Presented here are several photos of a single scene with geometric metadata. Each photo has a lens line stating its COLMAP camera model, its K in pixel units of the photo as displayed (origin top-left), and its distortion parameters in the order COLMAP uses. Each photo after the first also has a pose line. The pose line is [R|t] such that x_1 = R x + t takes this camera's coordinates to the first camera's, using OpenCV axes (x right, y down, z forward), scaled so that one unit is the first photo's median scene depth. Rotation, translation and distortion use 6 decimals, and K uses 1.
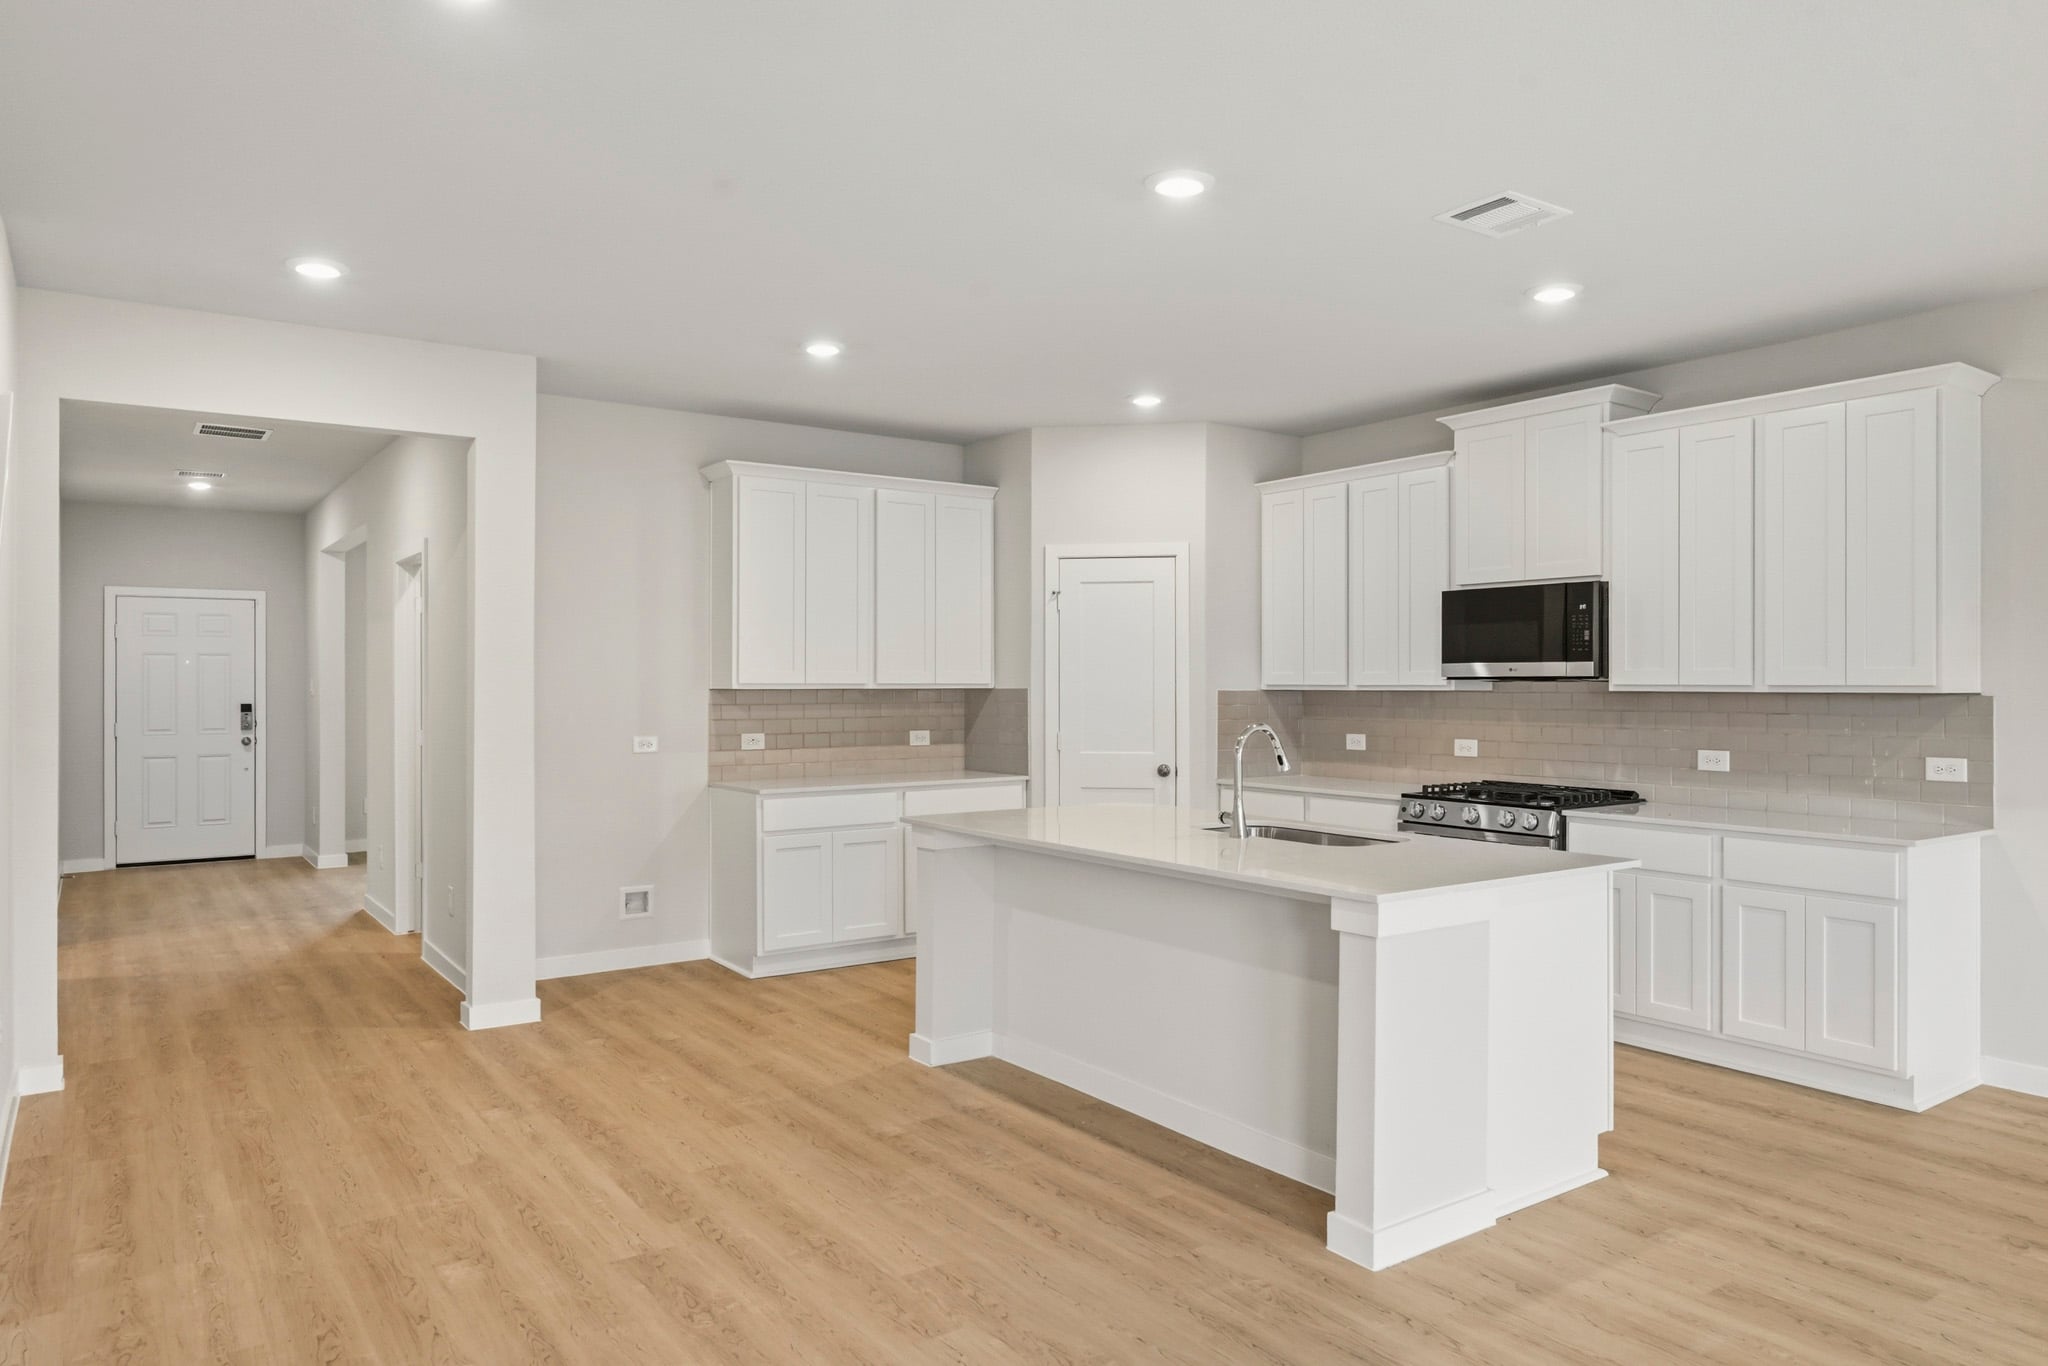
lens RADIAL K [[1319.8, 0, 1023.7], [0, 1319.8, 682.1], [0, 0, 1]] dist [-0.002136, 0.001970]
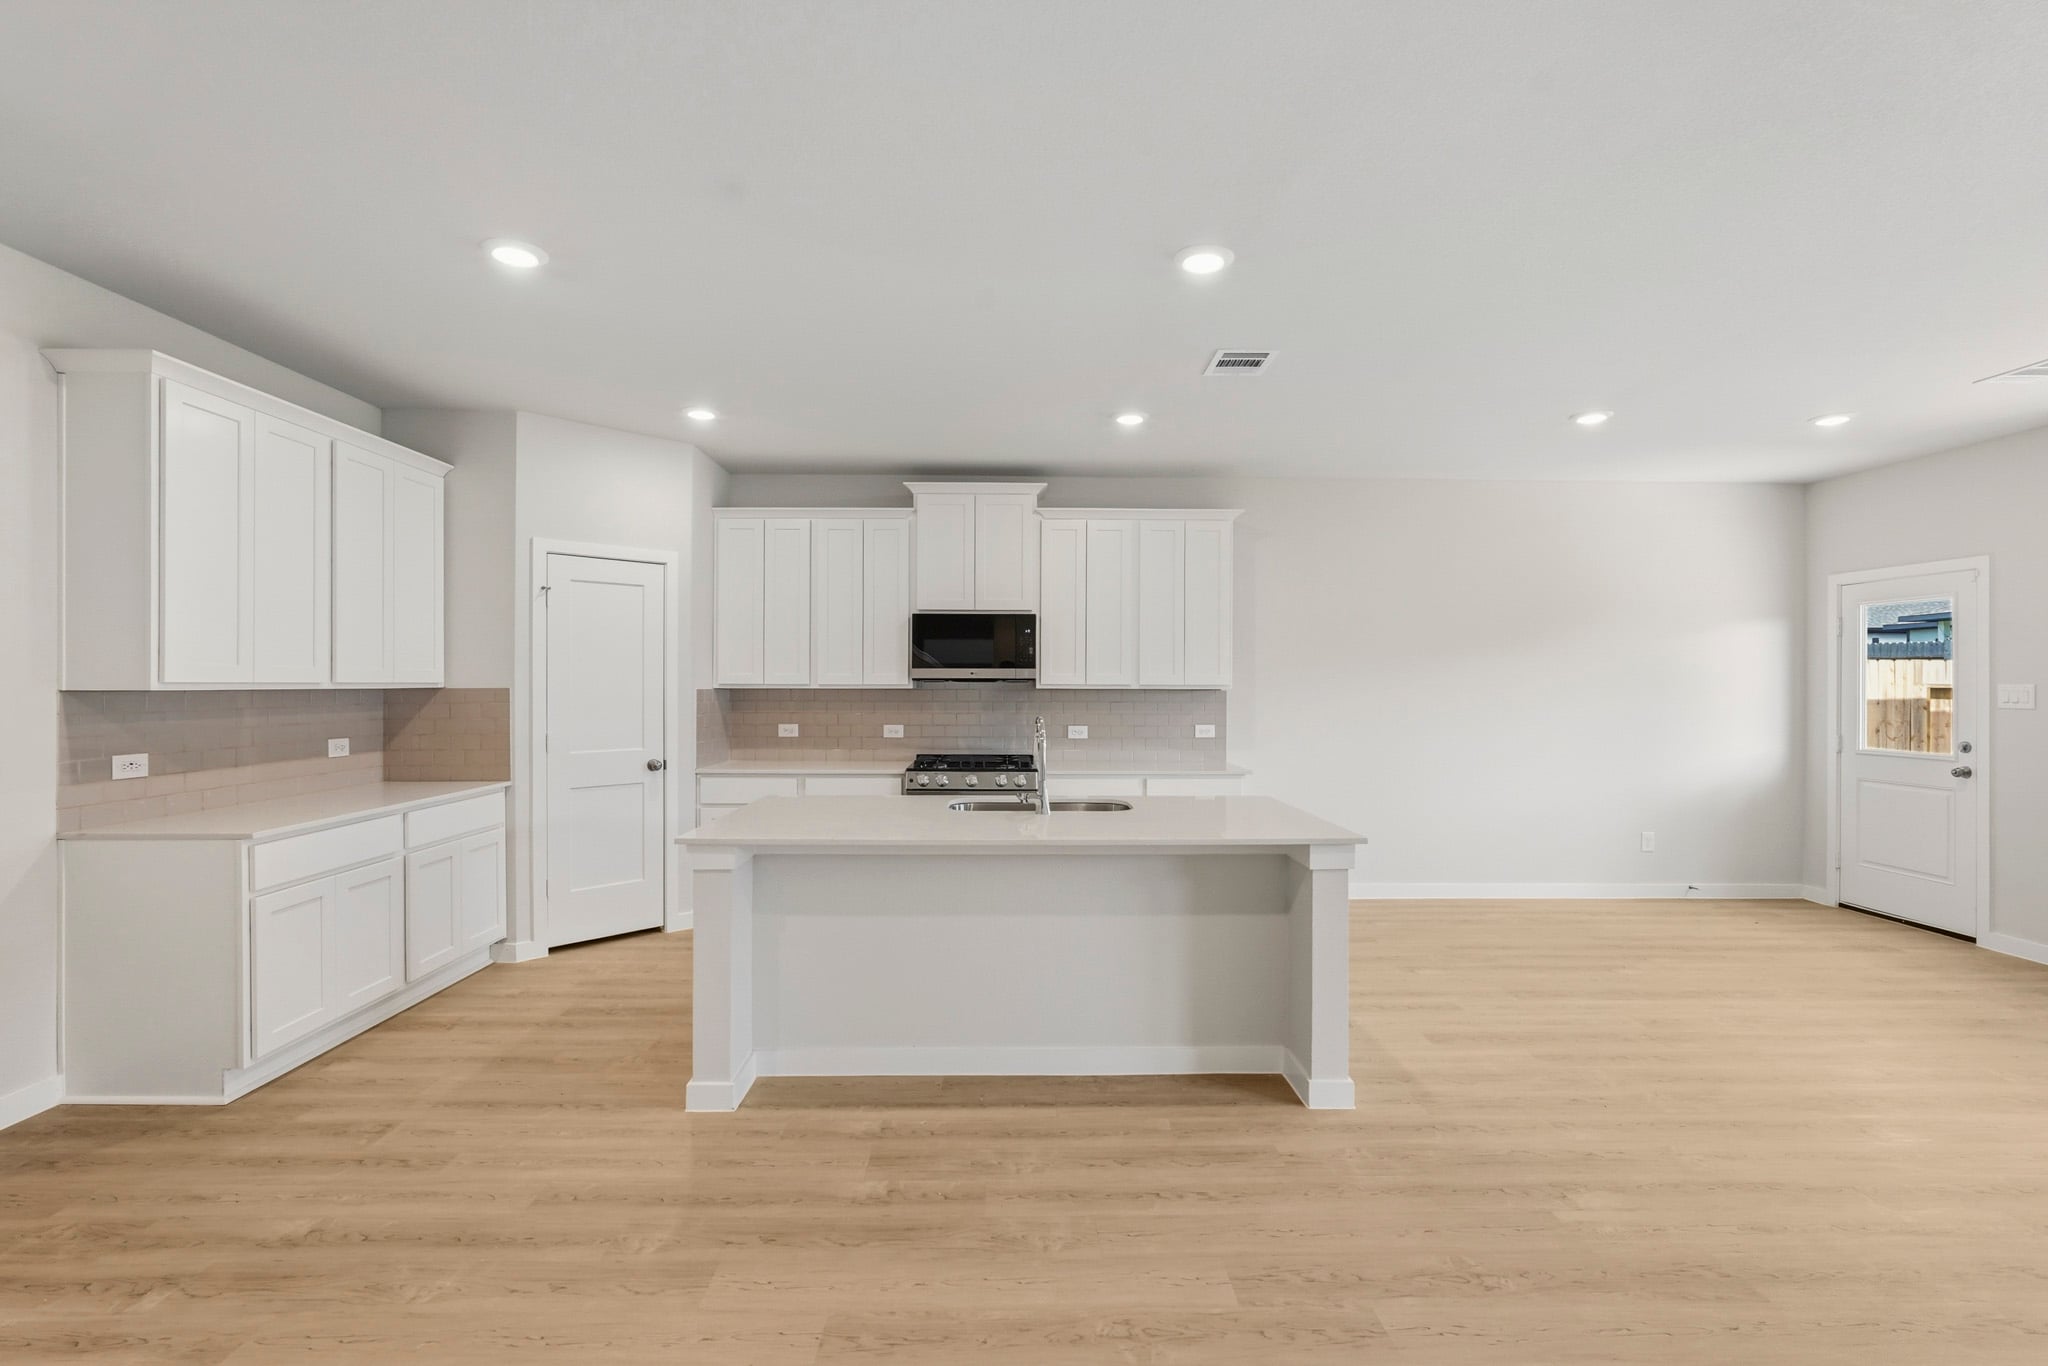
lens RADIAL K [[904.5, 0, 1025.7], [0, 904.5, 685.6], [0, 0, 1]] dist [-0.009926, 0.002311]
pose [[0.562467, -0.002161, 0.826817, -0.405571], [-0.003688, 0.999980, 0.005122, -0.001771], [-0.826812, -0.005931, 0.562447, 0.429022]]
